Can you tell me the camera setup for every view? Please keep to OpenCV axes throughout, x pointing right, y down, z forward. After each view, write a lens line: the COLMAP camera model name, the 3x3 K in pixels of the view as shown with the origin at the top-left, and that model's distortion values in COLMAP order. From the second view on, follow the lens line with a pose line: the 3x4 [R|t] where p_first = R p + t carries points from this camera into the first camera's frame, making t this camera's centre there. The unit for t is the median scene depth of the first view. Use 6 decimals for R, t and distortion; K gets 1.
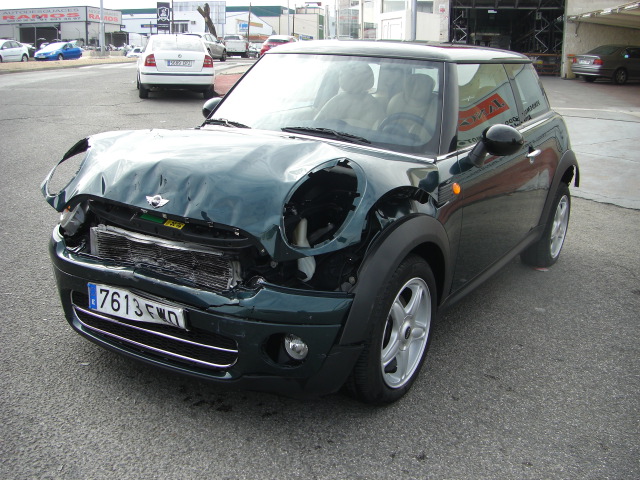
lens RADIAL K [[718.5, 0, 313.1], [0, 718.5, 238.4], [0, 0, 1]] dist [-0.137708, 0.000000]
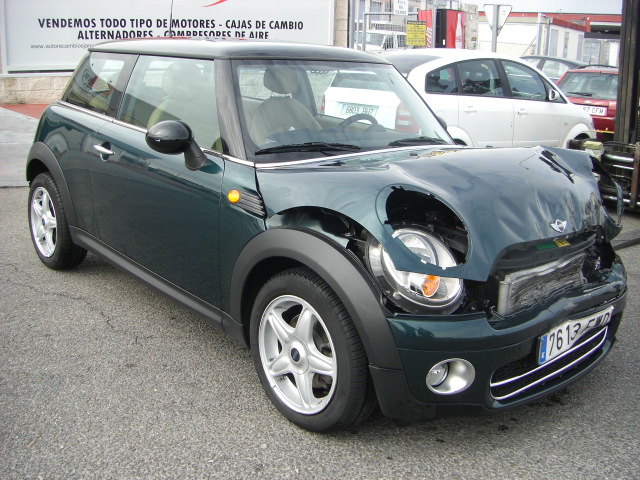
lens RADIAL K [[718.5, 0, 322.6], [0, 718.5, 239.8], [0, 0, 1]] dist [-0.137708, 0.000000]
pose [[0.269975, -0.259374, 0.927275, -1.203117], [0.209994, 0.955714, 0.206190, -0.299186], [-0.939690, 0.139056, 0.312485, 0.985050]]
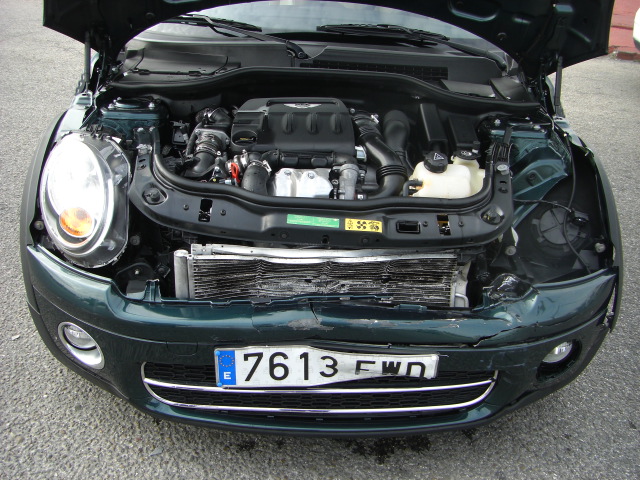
lens RADIAL K [[718.5, 0, 318.0], [0, 718.5, 234.8], [0, 0, 1]] dist [-0.137708, 0.000000]
pose [[0.828290, -0.247609, 0.502619, -0.532035], [0.113680, 0.952662, 0.281979, -0.188965], [-0.548647, -0.176423, 0.817228, 0.498159]]
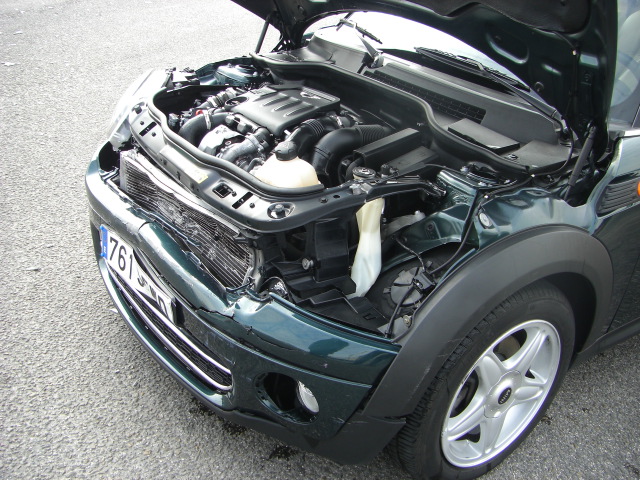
lens RADIAL K [[718.5, 0, 316.8], [0, 718.5, 238.7], [0, 0, 1]] dist [-0.137708, 0.000000]
pose [[0.928823, 0.207821, -0.306755, 0.144890], [-0.154544, 0.969733, 0.189035, -0.107394], [0.336756, -0.128173, 0.932828, 0.362162]]
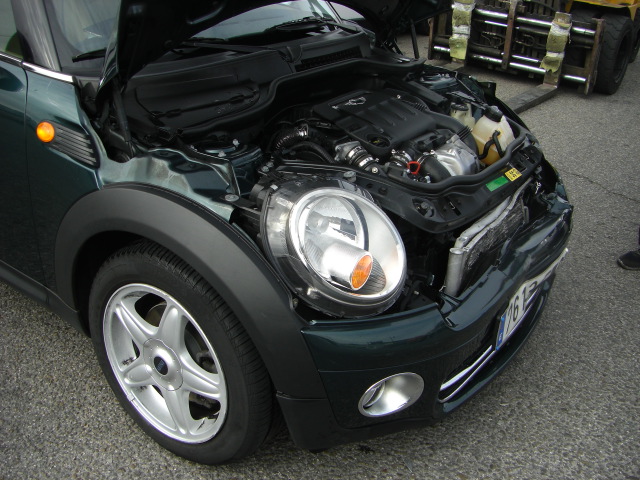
lens RADIAL K [[718.5, 0, 319.9], [0, 718.5, 235.2], [0, 0, 1]] dist [-0.137708, 0.000000]
pose [[0.046967, -0.461592, 0.885848, -0.888589], [0.186633, 0.875266, 0.446182, -0.333504], [-0.981306, 0.144373, 0.127257, 1.092975]]
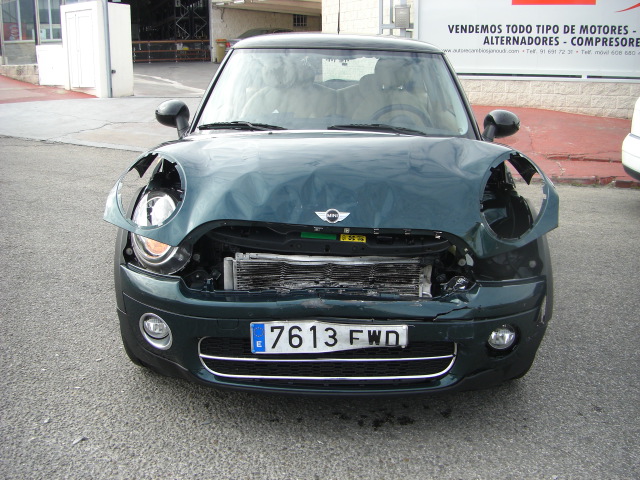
lens RADIAL K [[718.5, 0, 317.1], [0, 718.5, 243.2], [0, 0, 1]] dist [-0.137708, 0.000000]
pose [[0.856082, -0.149260, 0.494818, -0.671983], [0.137910, 0.988648, 0.059624, -0.072774], [-0.498101, 0.017198, 0.866949, 0.225619]]
